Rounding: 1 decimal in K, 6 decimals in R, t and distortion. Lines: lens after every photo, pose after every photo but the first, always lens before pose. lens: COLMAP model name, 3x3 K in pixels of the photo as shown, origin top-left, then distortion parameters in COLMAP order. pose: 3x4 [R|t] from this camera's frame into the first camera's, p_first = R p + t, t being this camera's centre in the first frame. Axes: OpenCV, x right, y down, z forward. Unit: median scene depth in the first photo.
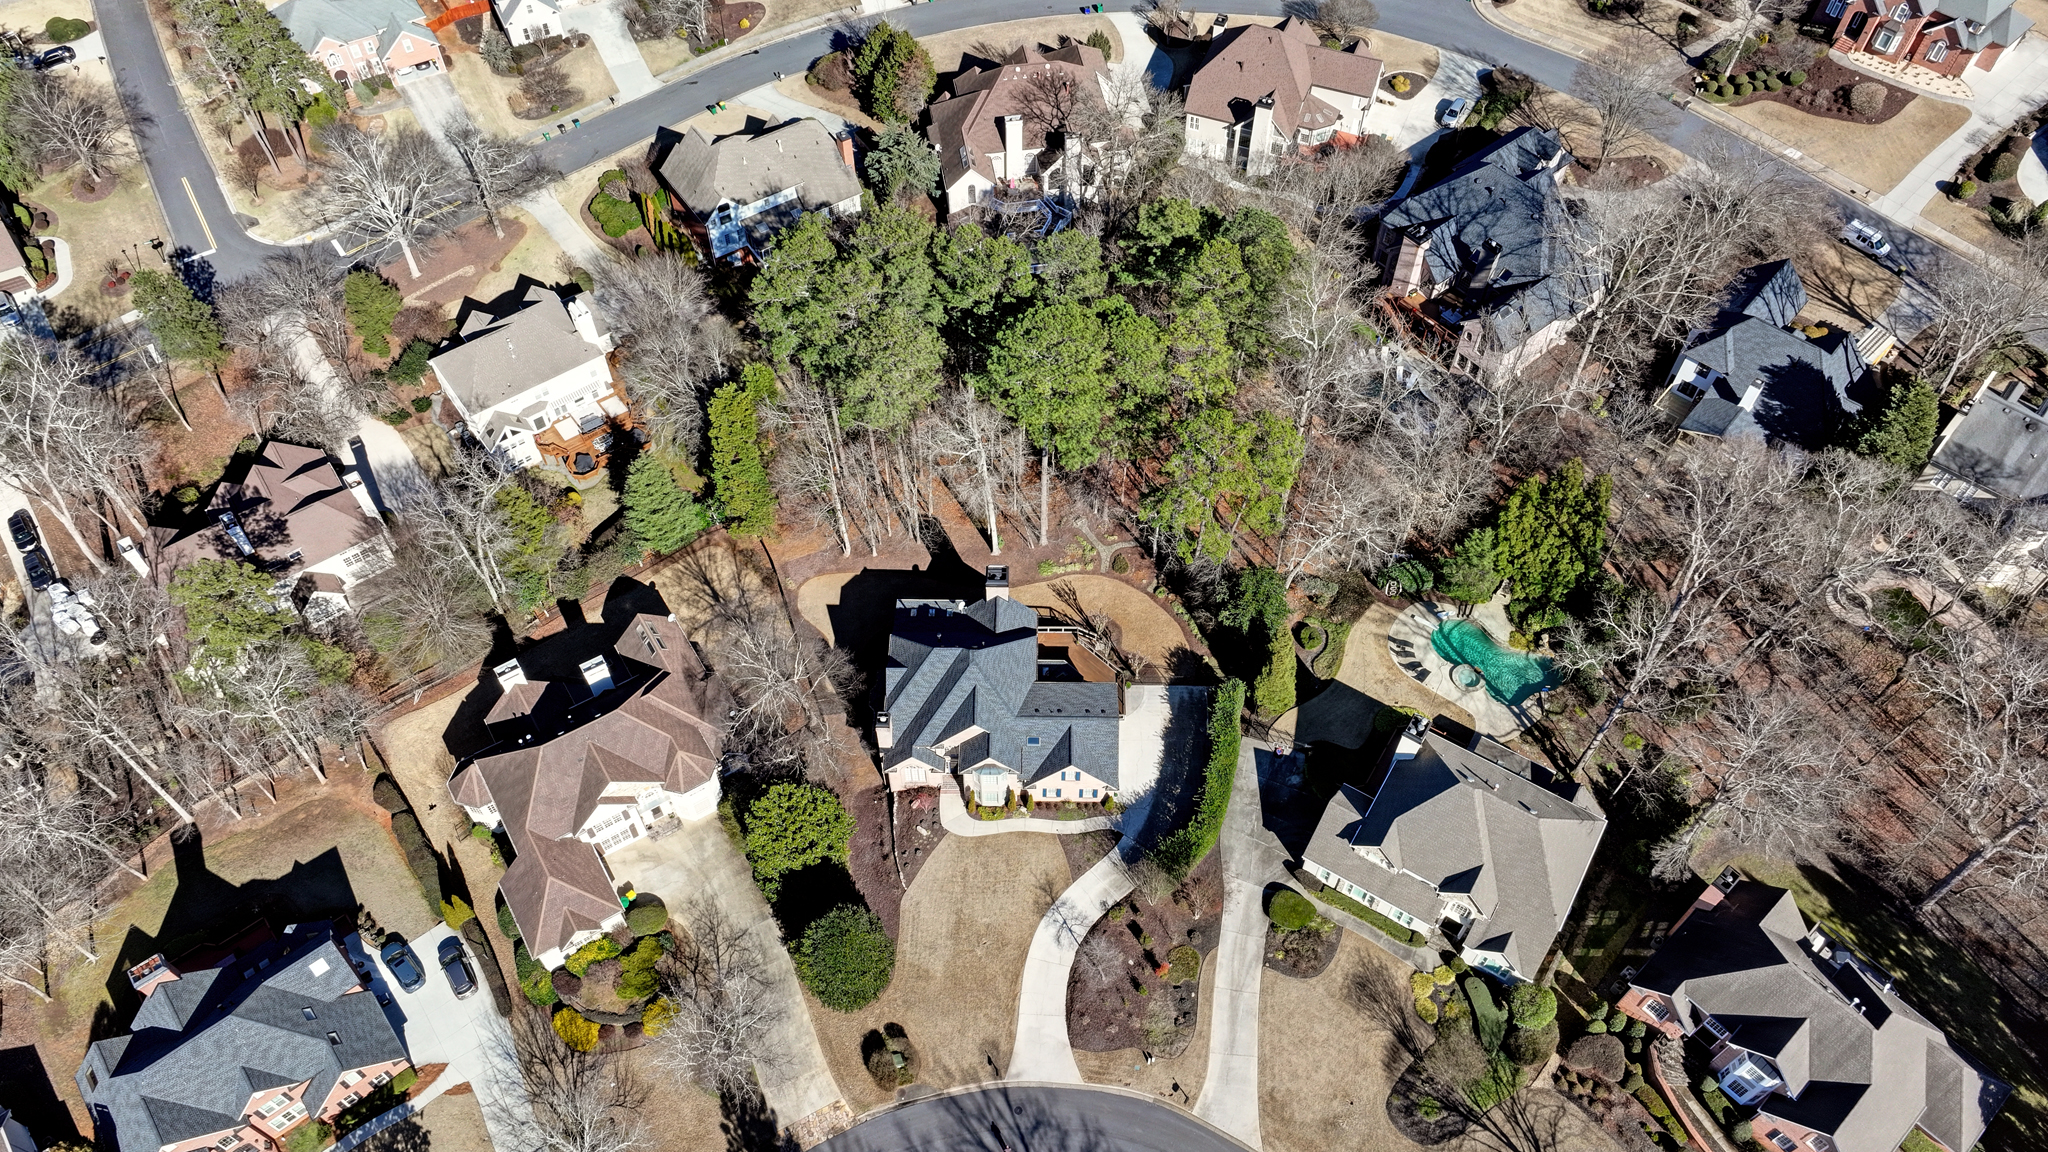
lens RADIAL K [[1450.4, 0, 1027.5], [0, 1450.4, 572.2], [0, 0, 1]] dist [-0.011861, 0.030224]
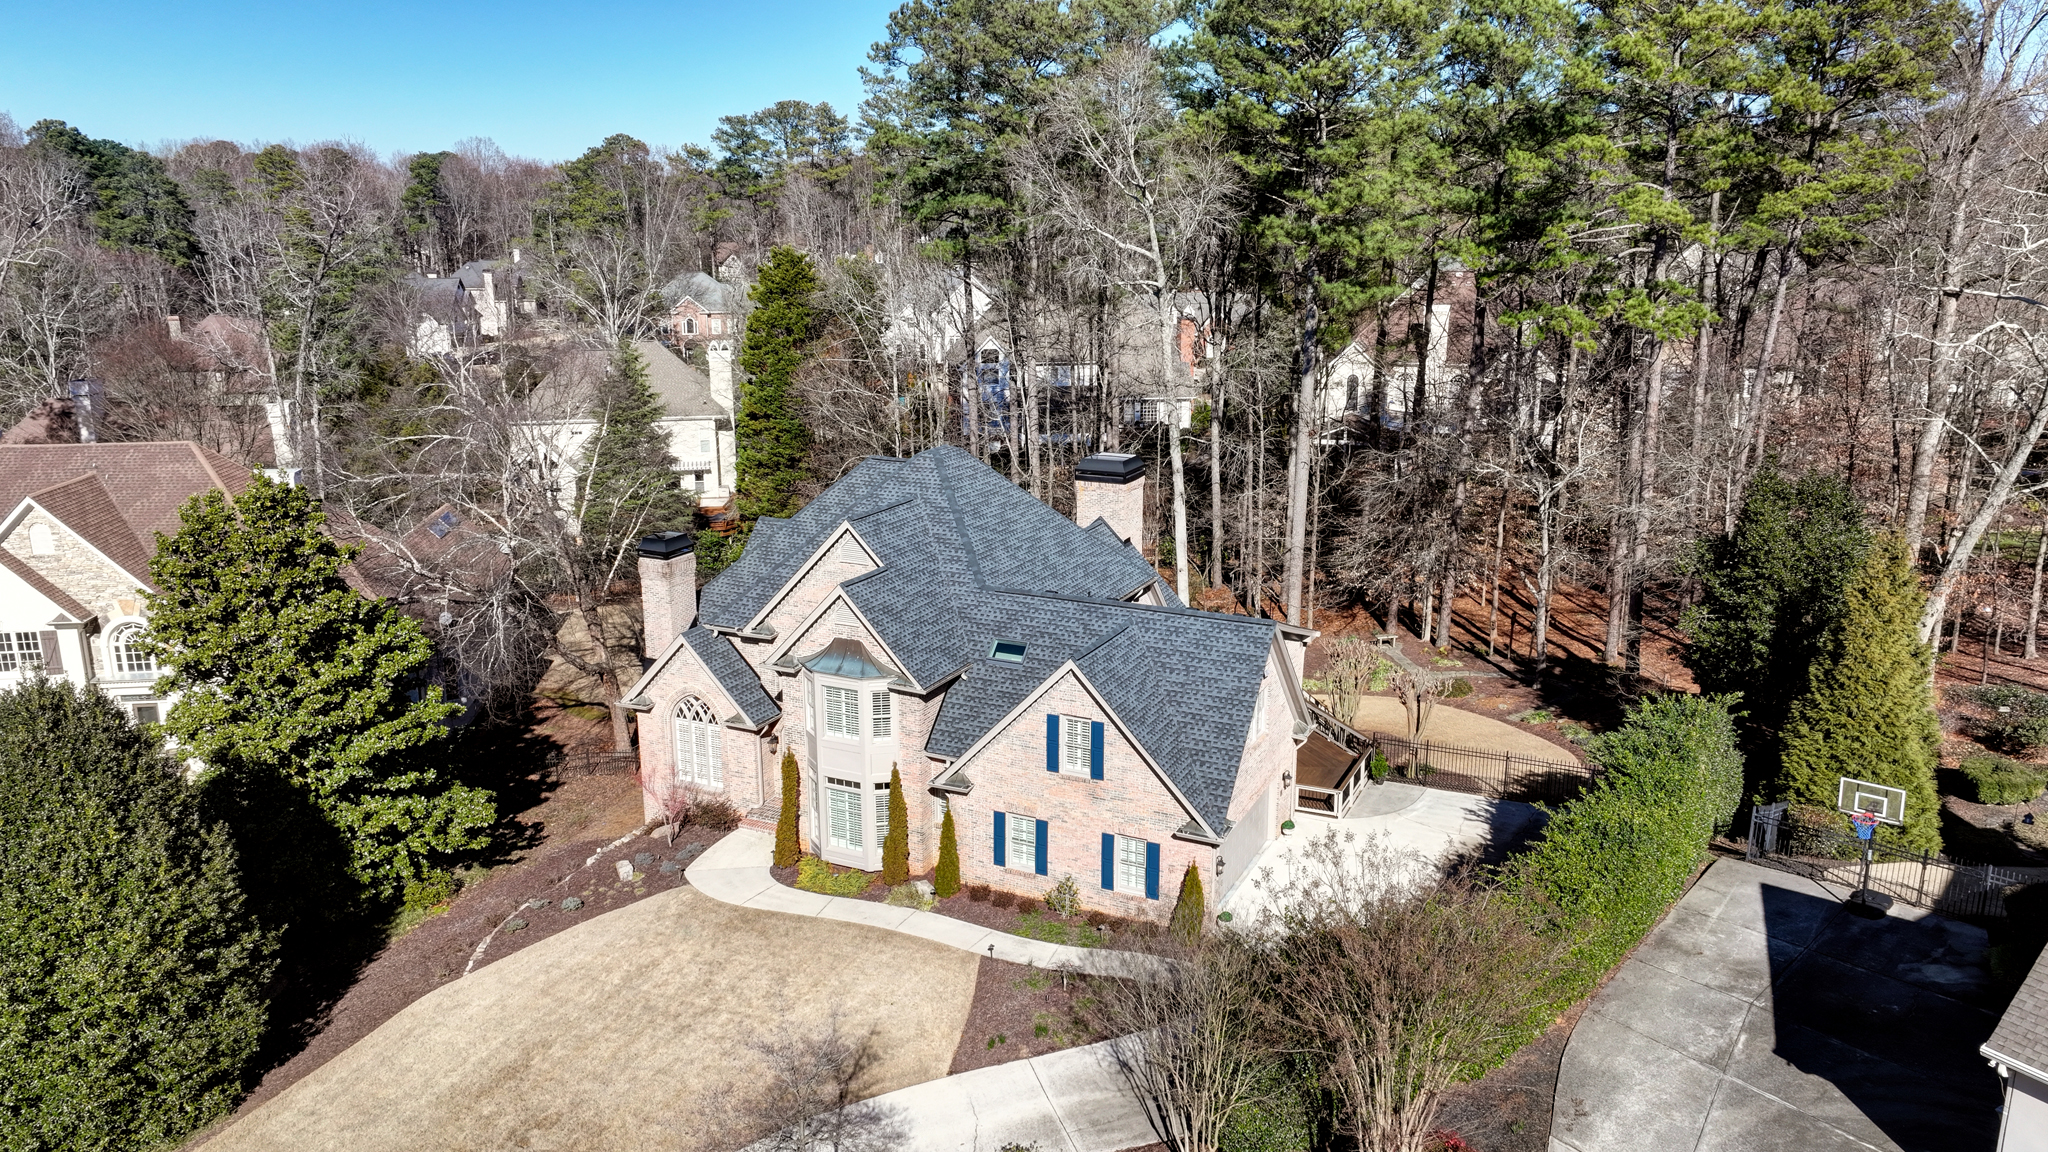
lens RADIAL K [[1450.4, 0, 1027.5], [0, 1450.4, 563.4], [0, 0, 1]] dist [-0.011861, 0.030224]
pose [[0.906109, 0.099776, -0.411111, 0.134624], [-0.338102, 0.754892, -0.561983, 0.271183], [0.254272, 0.648215, 0.717748, 0.717456]]
